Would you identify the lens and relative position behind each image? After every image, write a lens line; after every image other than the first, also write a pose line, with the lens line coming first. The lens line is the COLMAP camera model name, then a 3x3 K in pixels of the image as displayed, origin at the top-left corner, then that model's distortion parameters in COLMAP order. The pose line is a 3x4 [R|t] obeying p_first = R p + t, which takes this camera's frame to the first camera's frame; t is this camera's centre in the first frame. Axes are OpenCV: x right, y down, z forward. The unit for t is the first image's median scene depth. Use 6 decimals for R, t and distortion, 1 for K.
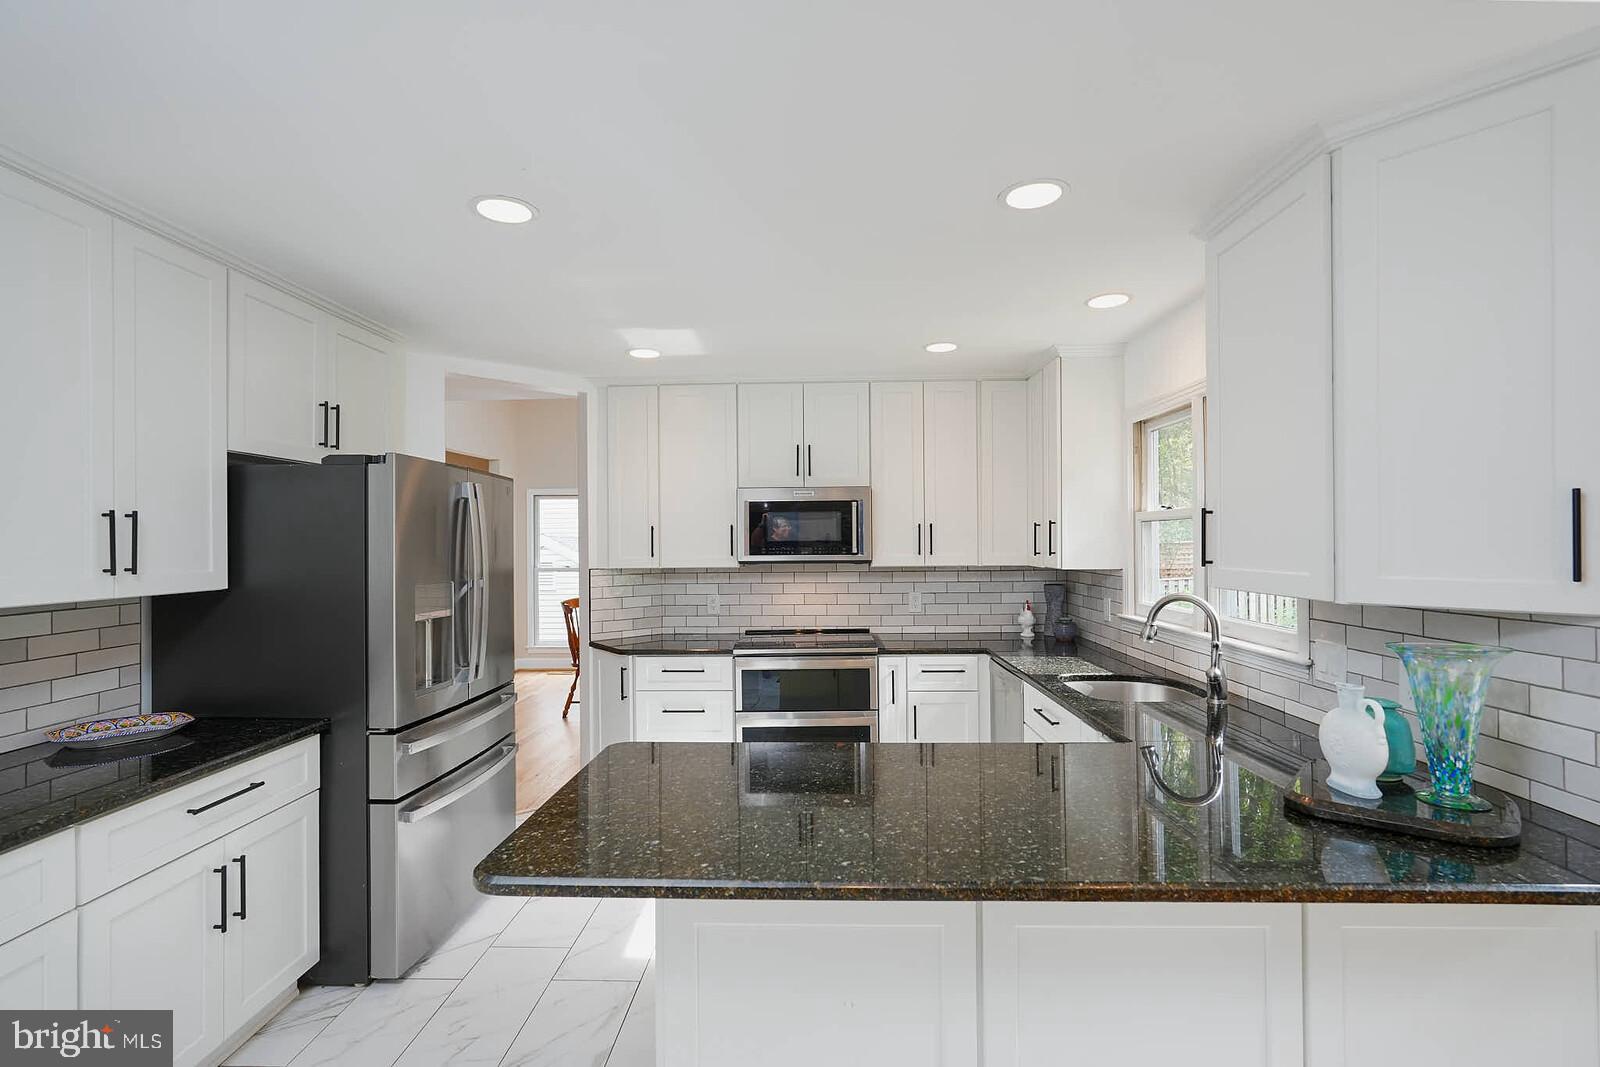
lens RADIAL K [[713.2, 0, 802.6], [0, 713.2, 538.6], [0, 0, 1]] dist [-0.010032, 0.003229]
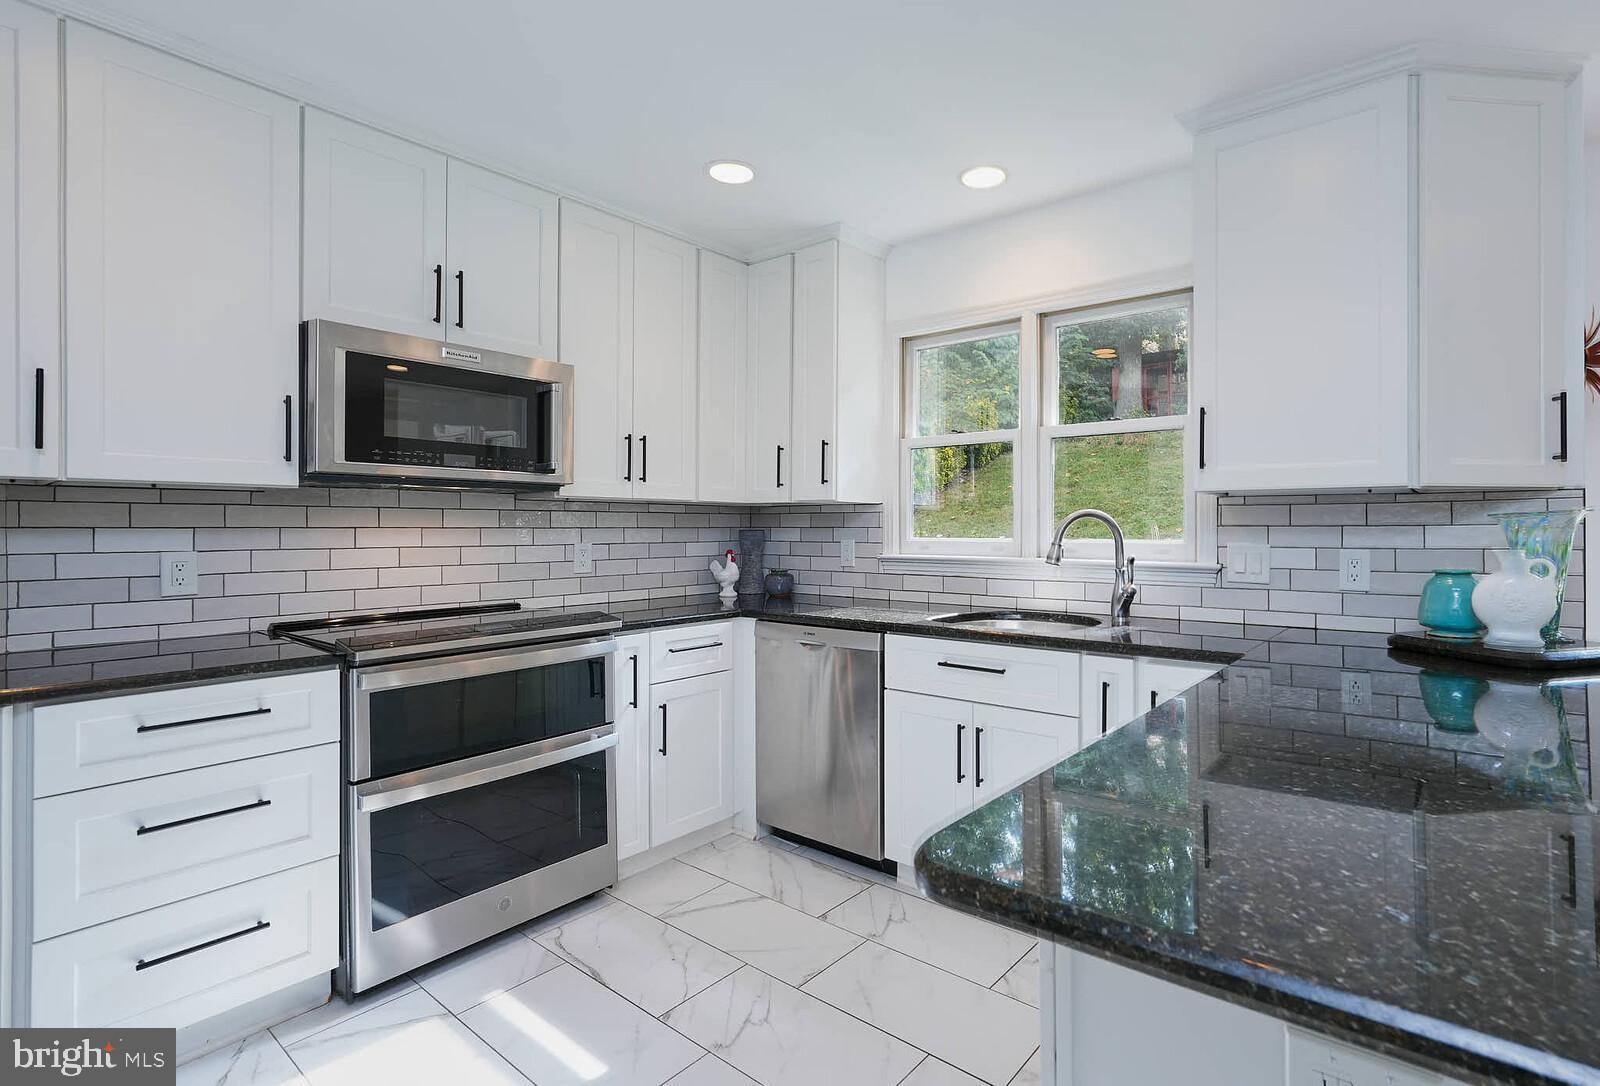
lens RADIAL K [[765.4, 0, 860.3], [0, 765.4, 524.3], [0, 0, 1]] dist [-0.005372, 0.000032]
pose [[0.599377, 0.013451, 0.800354, -0.286521], [-0.008202, 0.999910, -0.010663, 0.070818], [-0.800425, -0.000173, 0.599433, 0.411708]]
